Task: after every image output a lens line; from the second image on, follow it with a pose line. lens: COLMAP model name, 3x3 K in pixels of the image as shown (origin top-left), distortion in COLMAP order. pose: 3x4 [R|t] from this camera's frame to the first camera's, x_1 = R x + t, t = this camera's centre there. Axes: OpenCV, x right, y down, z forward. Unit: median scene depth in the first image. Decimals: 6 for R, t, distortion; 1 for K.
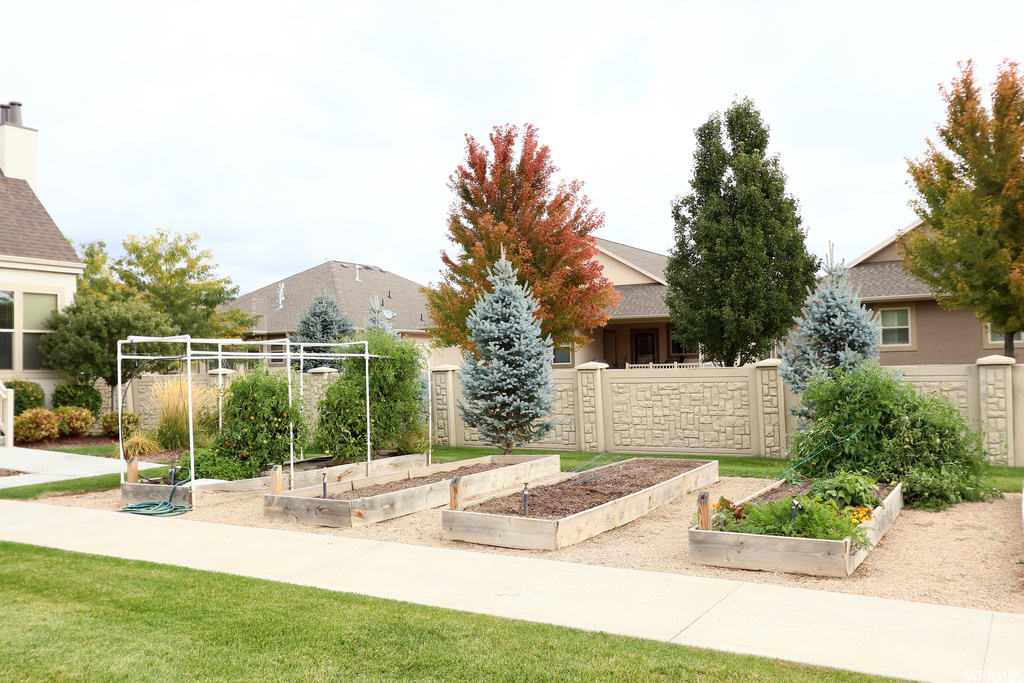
lens RADIAL K [[906.5, 0, 512.0], [0, 906.5, 341.5], [0, 0, 1]] dist [0.007624, 0.010939]
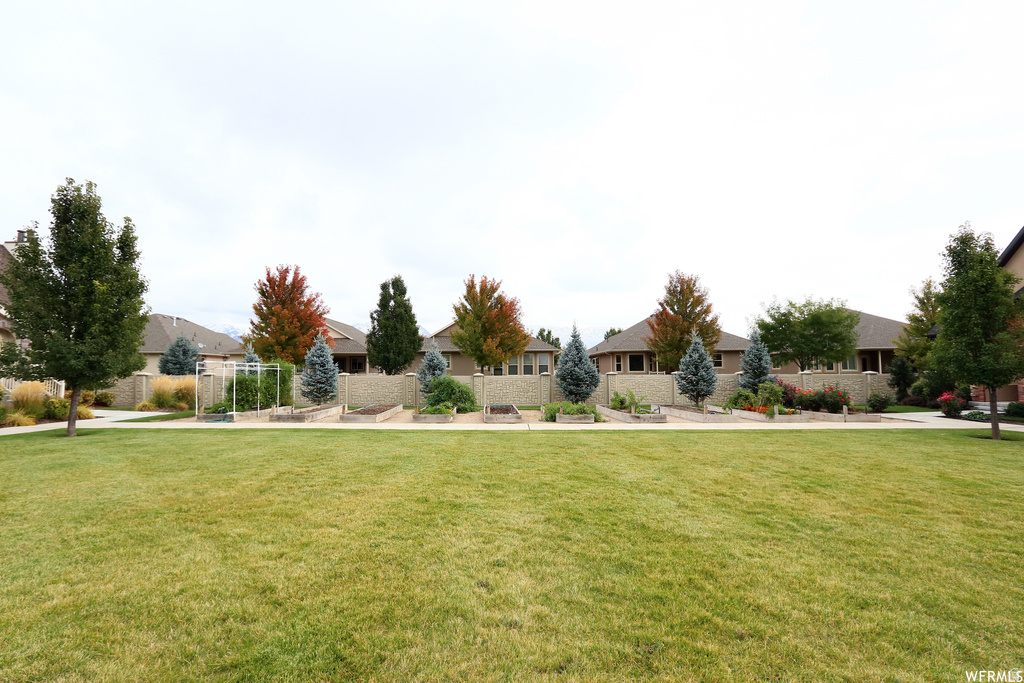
lens RADIAL K [[488.3, 0, 512.0], [0, 488.3, 341.5], [0, 0, 1]] dist [-0.001482, -0.000126]
pose [[0.845117, 0.051751, 0.532071, -0.221096], [-0.028977, 0.998275, -0.051070, -0.008103], [-0.533795, 0.027743, 0.845158, -0.398372]]
